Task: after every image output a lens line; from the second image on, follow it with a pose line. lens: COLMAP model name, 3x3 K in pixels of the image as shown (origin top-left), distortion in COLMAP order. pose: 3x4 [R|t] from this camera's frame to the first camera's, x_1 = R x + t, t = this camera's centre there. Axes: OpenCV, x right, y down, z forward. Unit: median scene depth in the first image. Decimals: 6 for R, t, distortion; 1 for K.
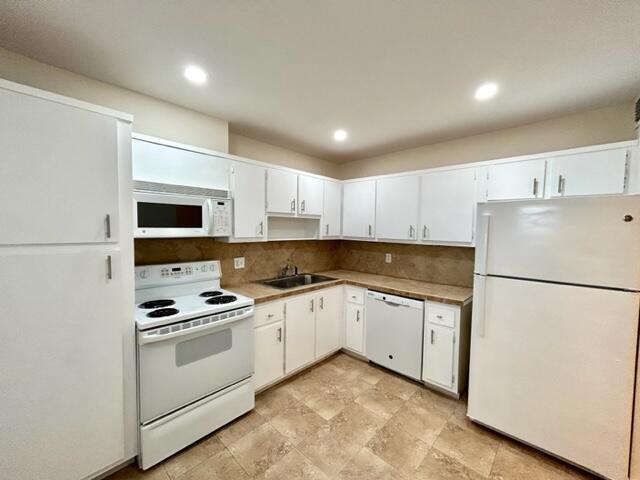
lens RADIAL K [[257.8, 0, 319.9], [0, 257.8, 240.8], [0, 0, 1]] dist [-0.002193, 0.000493]
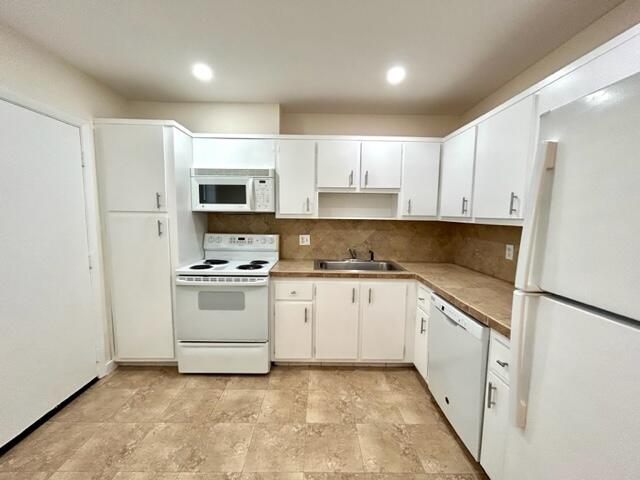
lens RADIAL K [[257.8, 0, 319.3], [0, 257.8, 240.7], [0, 0, 1]] dist [-0.002193, 0.000493]
pose [[0.697084, 0.066217, -0.713925, 0.544705], [-0.038288, 0.997743, 0.055156, 0.034358], [0.715966, -0.011114, 0.698046, 0.371339]]
